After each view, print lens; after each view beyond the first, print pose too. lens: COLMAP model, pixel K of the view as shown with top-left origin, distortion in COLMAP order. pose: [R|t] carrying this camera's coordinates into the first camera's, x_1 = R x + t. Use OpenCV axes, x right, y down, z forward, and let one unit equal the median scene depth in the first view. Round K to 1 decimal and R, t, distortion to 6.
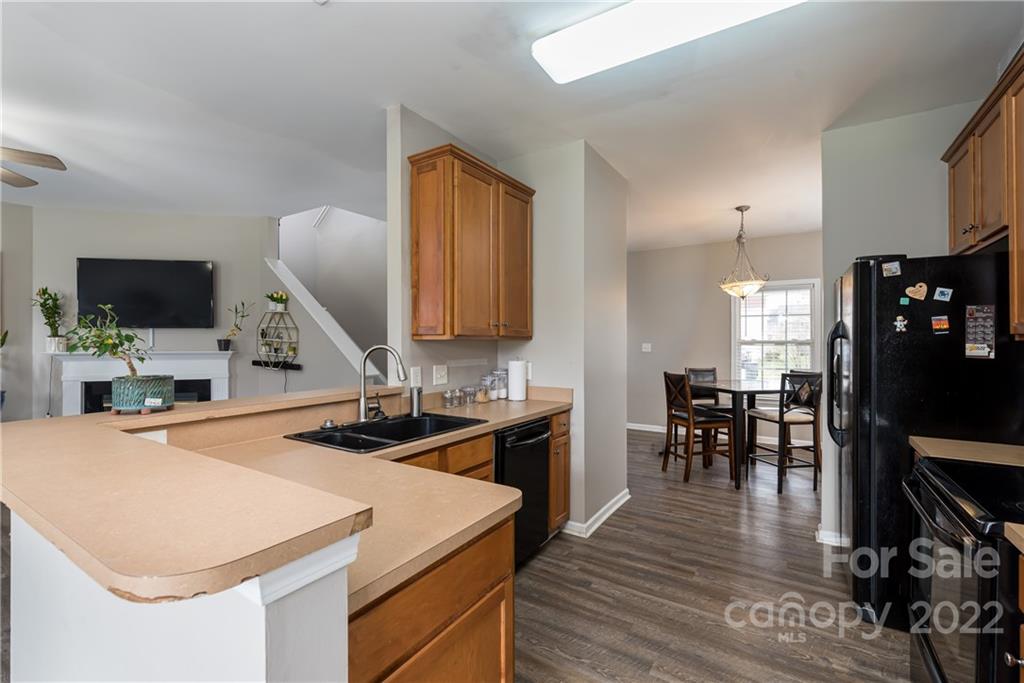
lens RADIAL K [[450.1, 0, 512.9], [0, 450.1, 340.3], [0, 0, 1]] dist [0.003044, 0.000126]
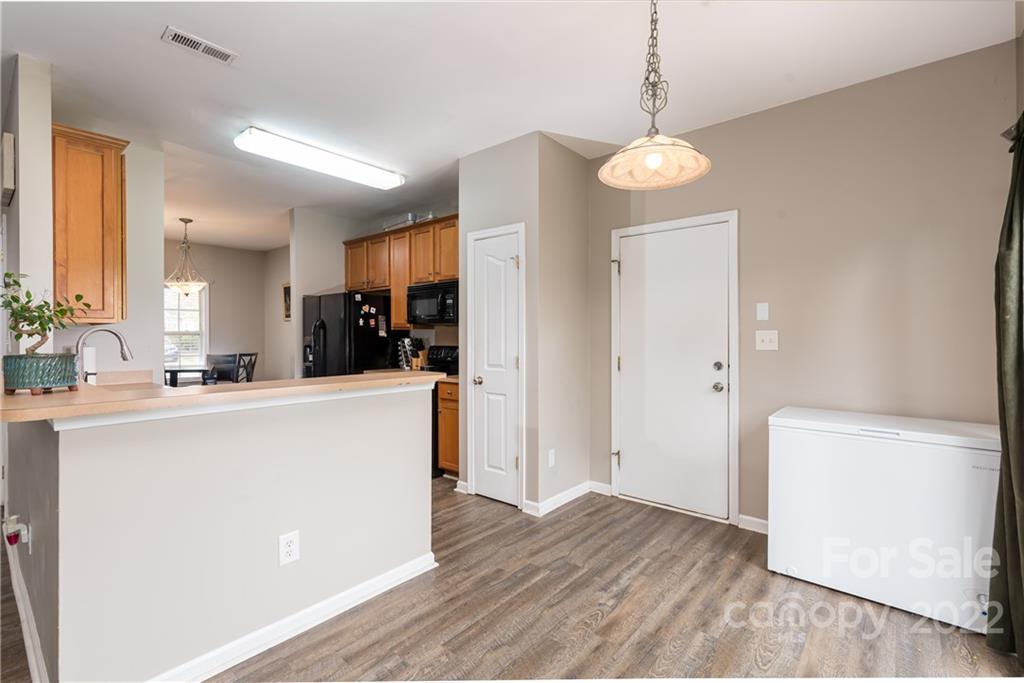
lens RADIAL K [[462.0, 0, 509.6], [0, 462.0, 339.3], [0, 0, 1]] dist [-0.001045, -0.000537]
pose [[0.131697, -0.006267, 0.991270, -0.599462], [-0.001188, 0.999978, 0.006480, 0.015210], [-0.991289, -0.002031, 0.131687, -0.018245]]
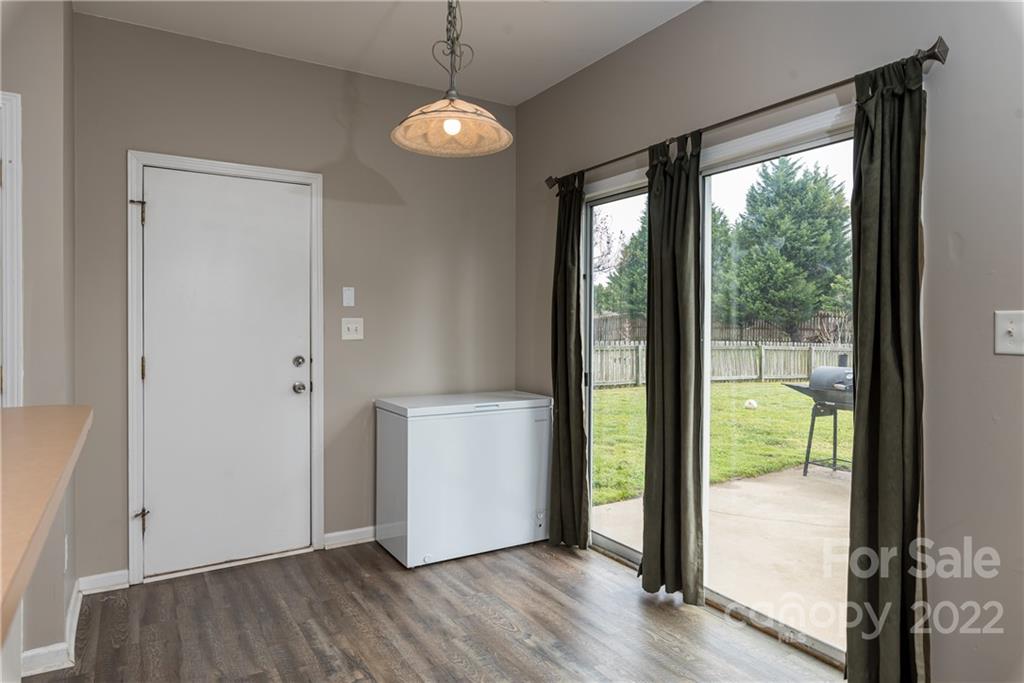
lens RADIAL K [[621.5, 0, 512.4], [0, 621.5, 331.0], [0, 0, 1]] dist [0.003801, 0.000020]
pose [[-0.901284, -0.004268, 0.433207, -0.434261], [-0.001059, 0.999970, 0.007649, 0.016539], [-0.433227, 0.006435, -0.901262, 0.323619]]
